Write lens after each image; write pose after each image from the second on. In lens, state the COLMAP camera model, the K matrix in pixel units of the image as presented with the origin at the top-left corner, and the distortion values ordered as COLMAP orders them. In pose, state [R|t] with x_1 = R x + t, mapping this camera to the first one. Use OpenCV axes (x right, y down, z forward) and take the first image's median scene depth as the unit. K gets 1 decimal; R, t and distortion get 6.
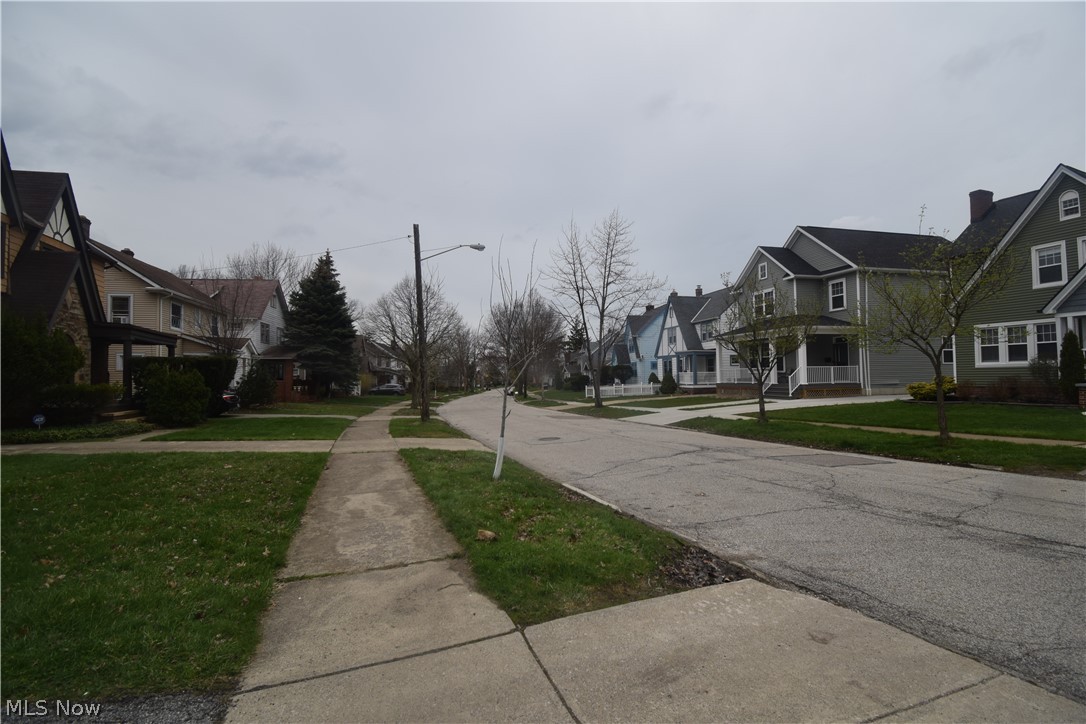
lens RADIAL K [[479.5, 0, 543.0], [0, 479.5, 362.0], [0, 0, 1]] dist [0.020536, -0.024295]
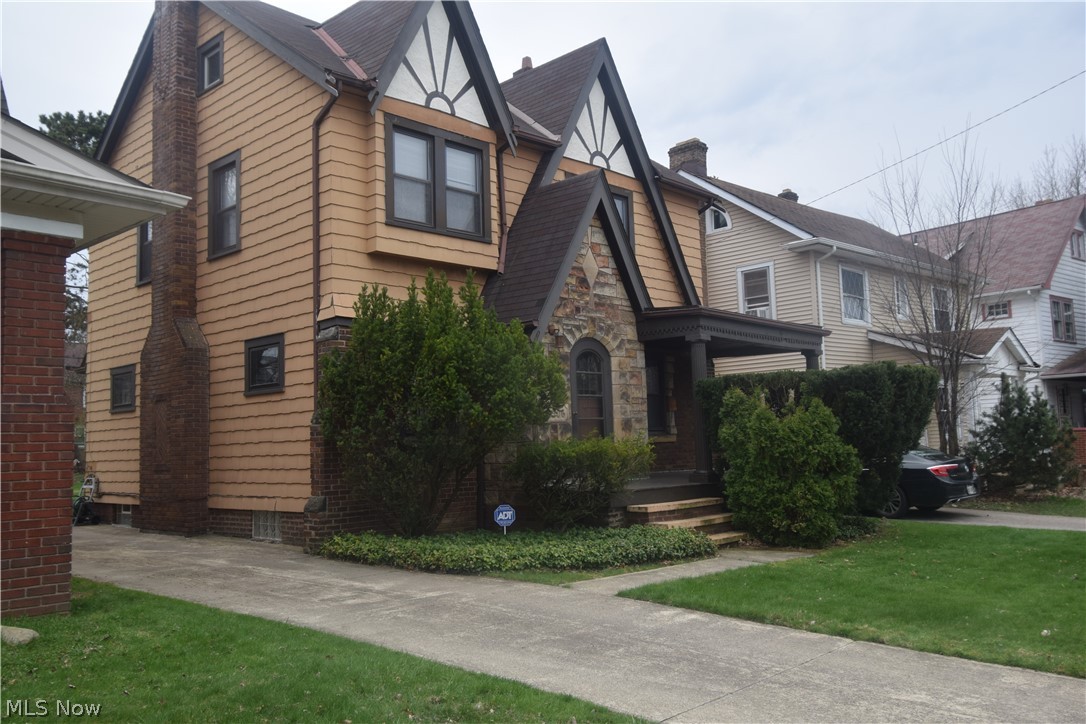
lens RADIAL K [[908.0, 0, 543.0], [0, 908.0, 362.0], [0, 0, 1]] dist [-0.005586, -0.003584]
pose [[0.466392, -0.078952, -0.881048, -0.178625], [0.048193, 0.996798, -0.063812, 0.021673], [0.883264, -0.012699, 0.468703, 0.471905]]
